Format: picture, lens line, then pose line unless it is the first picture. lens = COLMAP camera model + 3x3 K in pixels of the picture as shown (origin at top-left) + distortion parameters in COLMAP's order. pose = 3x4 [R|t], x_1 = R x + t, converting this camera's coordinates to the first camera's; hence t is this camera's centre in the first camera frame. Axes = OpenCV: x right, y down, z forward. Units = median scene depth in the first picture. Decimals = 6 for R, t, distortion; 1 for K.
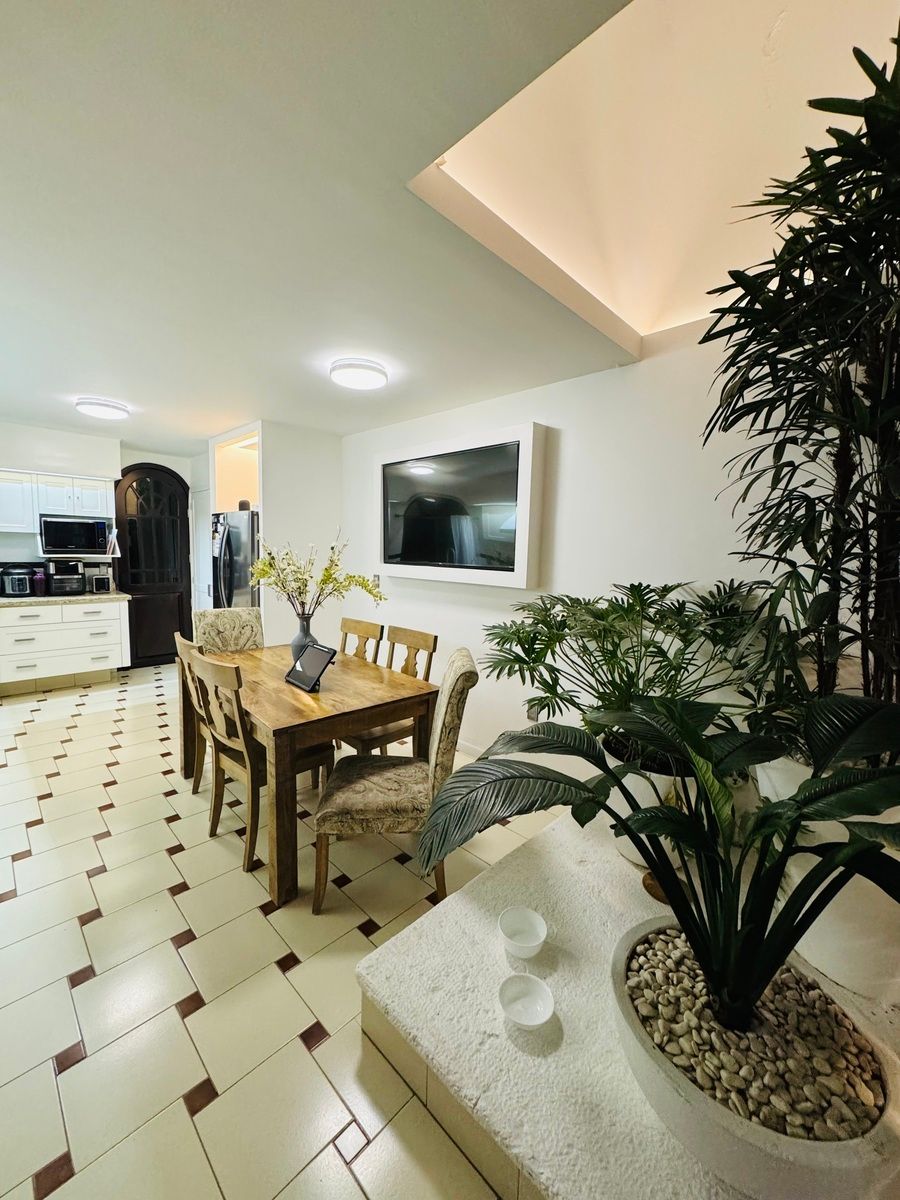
lens RADIAL K [[475.1, 0, 450.1], [0, 475.1, 595.0], [0, 0, 1]] dist [-0.002742, 0.000254]
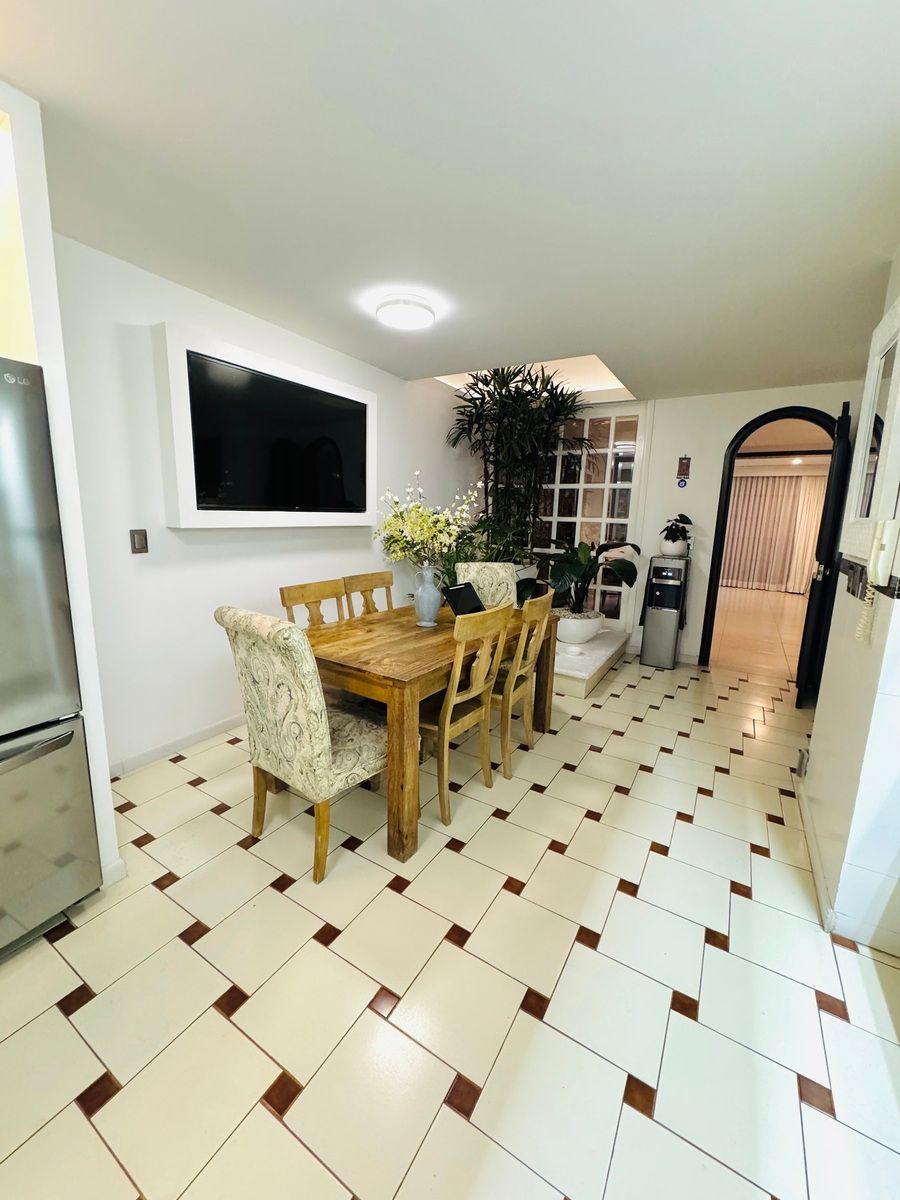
lens RADIAL K [[475.1, 0, 446.8], [0, 475.1, 600.0], [0, 0, 1]] dist [-0.002742, 0.000254]
pose [[-0.218578, -0.215518, 0.951722, -1.526565], [0.064039, 0.970035, 0.234373, -0.140217], [-0.973716, 0.112177, -0.198227, 1.431361]]
